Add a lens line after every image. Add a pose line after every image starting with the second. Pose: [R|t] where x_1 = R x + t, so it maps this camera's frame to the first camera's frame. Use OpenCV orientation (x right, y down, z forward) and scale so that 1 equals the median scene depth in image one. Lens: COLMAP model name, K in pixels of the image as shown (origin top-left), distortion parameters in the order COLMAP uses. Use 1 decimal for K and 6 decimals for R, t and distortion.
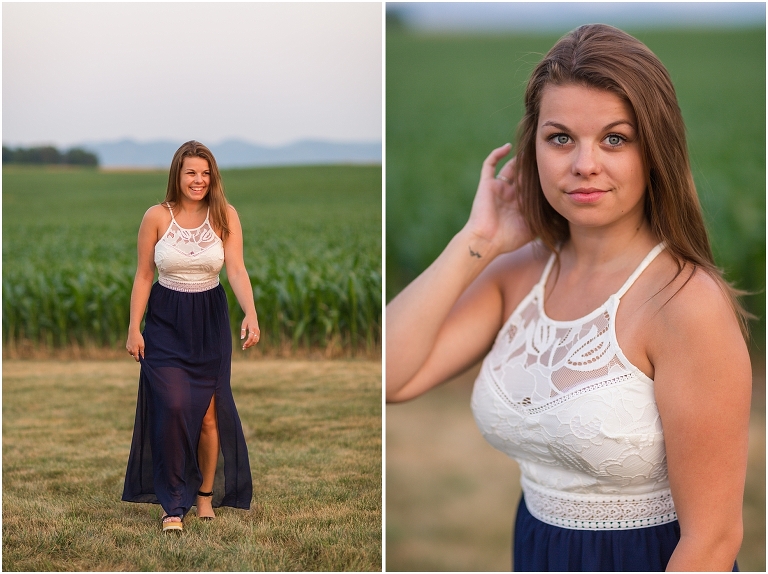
lens RADIAL K [[1809.6, 0, 384.0], [0, 1809.6, 287.0], [0, 0, 1]] dist [-0.084499, 0.231703]
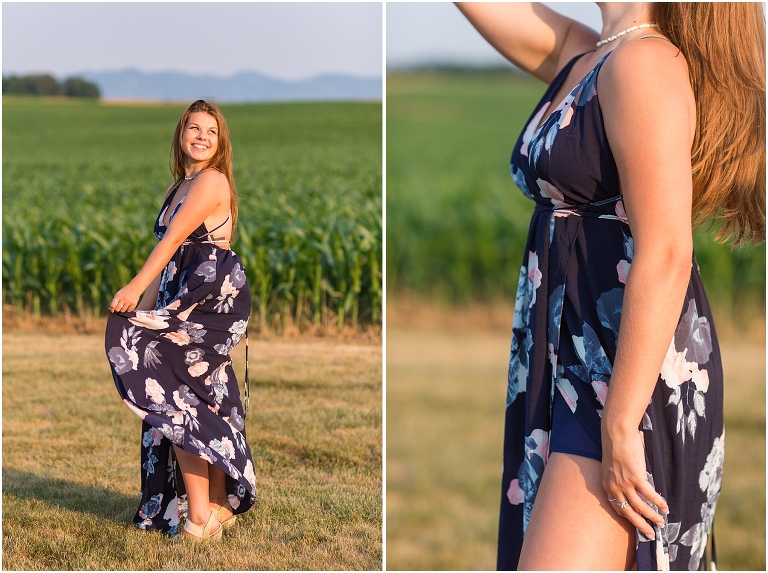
lens RADIAL K [[1809.6, 0, 384.0], [0, 1809.6, 286.5], [0, 0, 1]] dist [-0.084499, 0.231703]
pose [[0.999902, 0.014003, 0.000476, -0.027675], [-0.014011, 0.999316, 0.034232, -0.009733], [0.000004, -0.034235, 0.999414, 0.178574]]
